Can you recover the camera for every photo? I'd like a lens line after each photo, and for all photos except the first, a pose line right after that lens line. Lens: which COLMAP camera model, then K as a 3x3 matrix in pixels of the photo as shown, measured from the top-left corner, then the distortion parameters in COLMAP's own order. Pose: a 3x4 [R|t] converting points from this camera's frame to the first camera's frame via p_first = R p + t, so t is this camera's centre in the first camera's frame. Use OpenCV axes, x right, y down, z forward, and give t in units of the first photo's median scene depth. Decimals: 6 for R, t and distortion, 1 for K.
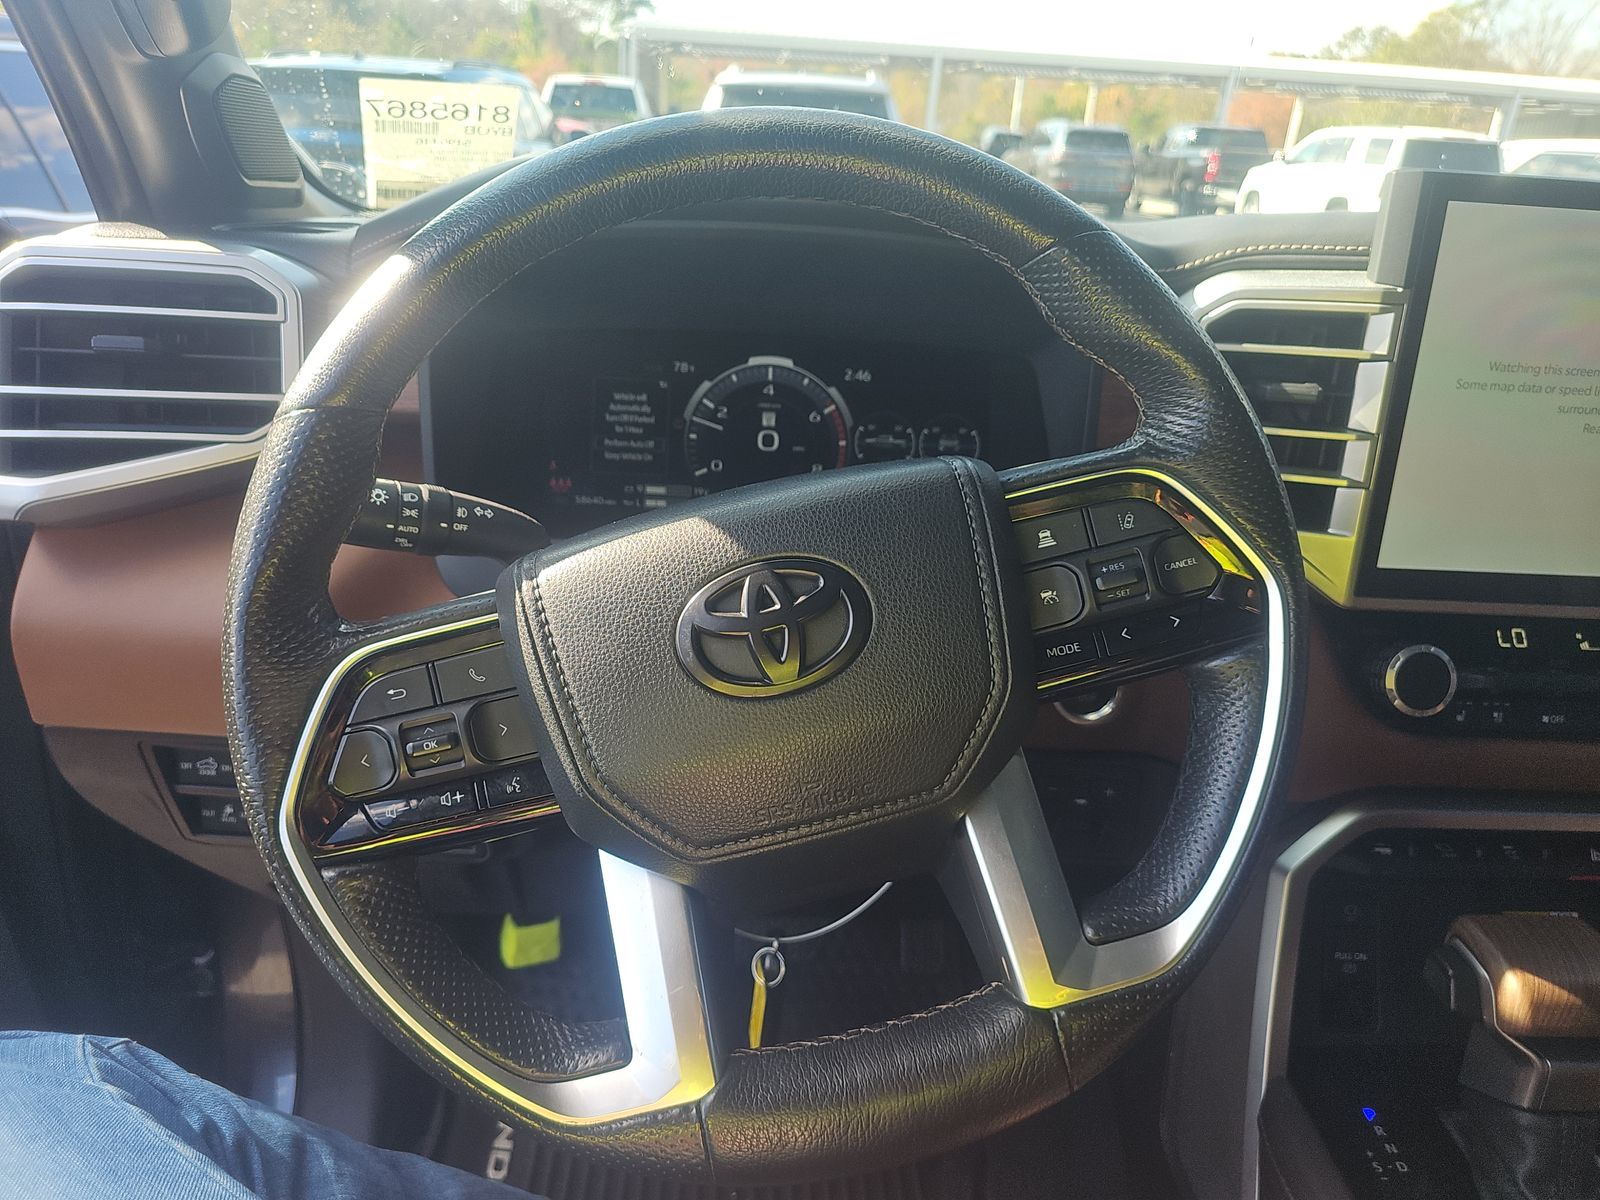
lens RADIAL K [[1089.1, 0, 800.0], [0, 1089.1, 600.0], [0, 0, 1]] dist [0.061602, -0.080745]
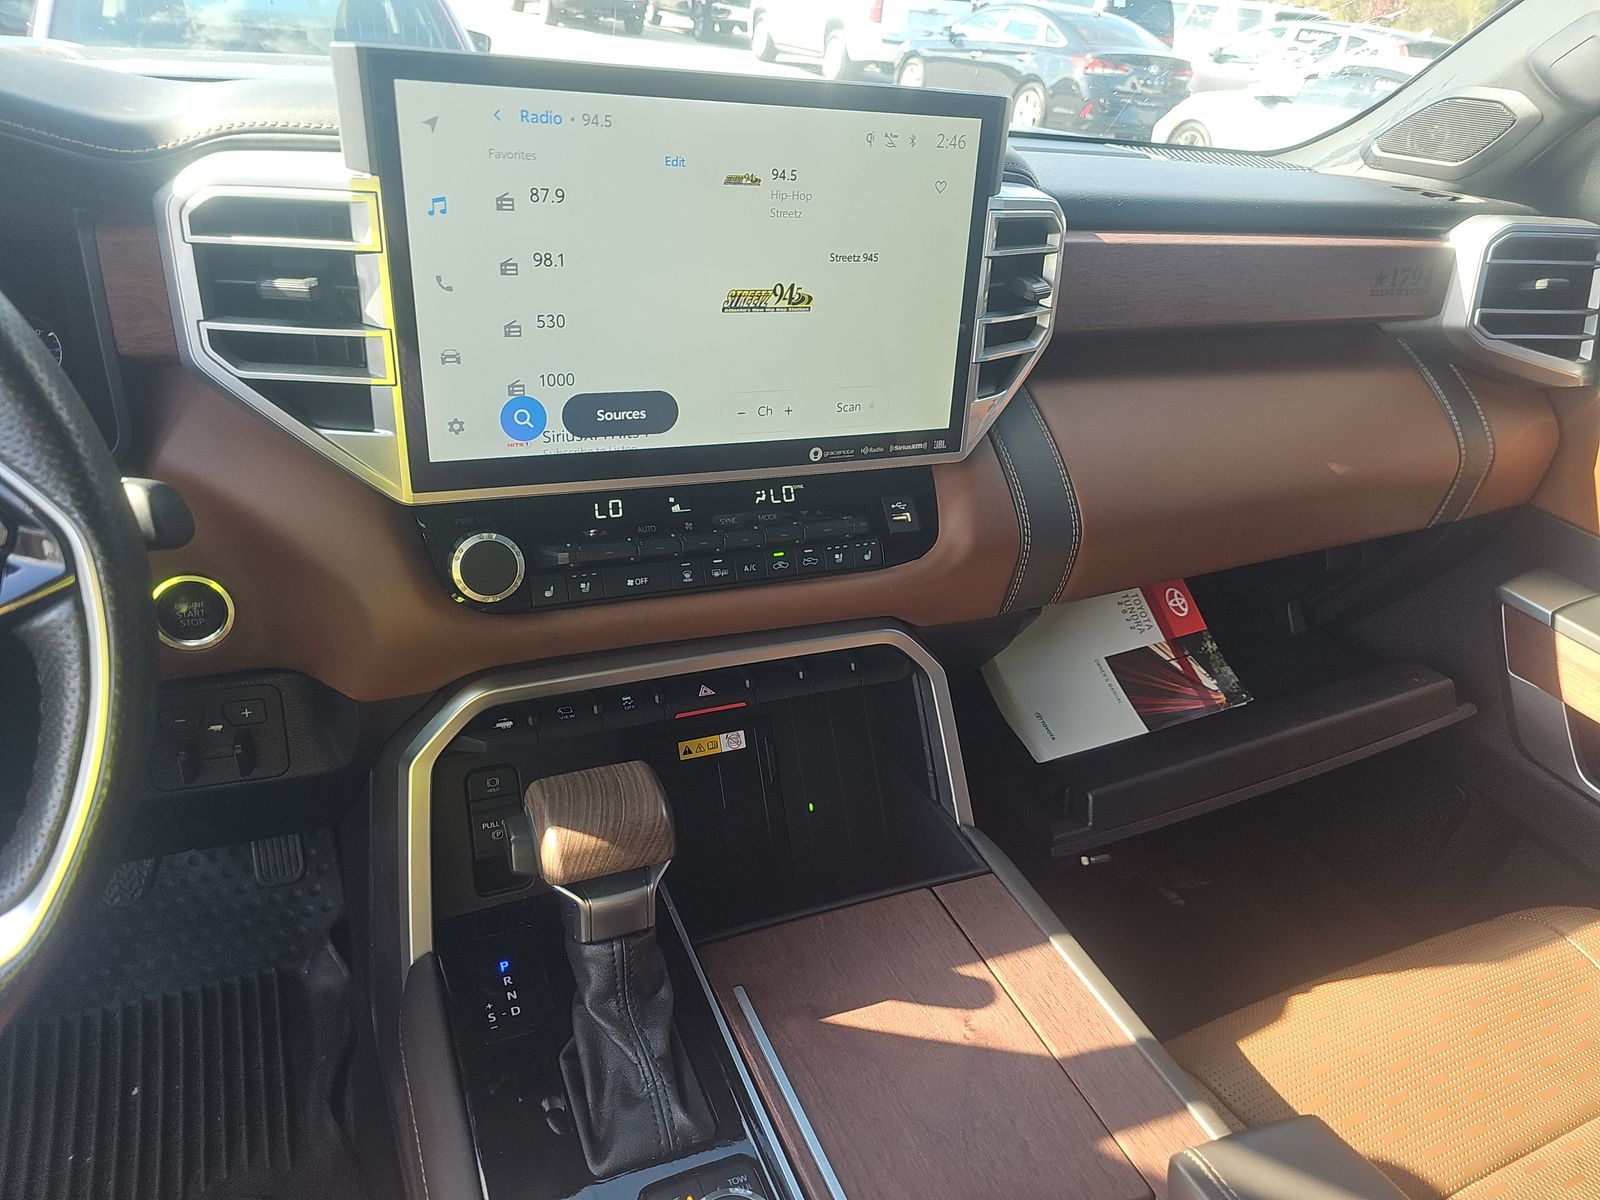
lens RADIAL K [[1089.1, 0, 800.0], [0, 1089.1, 600.0], [0, 0, 1]] dist [0.061602, -0.080745]
pose [[0.922968, -0.148945, 0.354887, 0.500013], [0.096292, 0.982120, 0.161762, -0.038430], [-0.372636, -0.115129, 0.920808, -0.070928]]
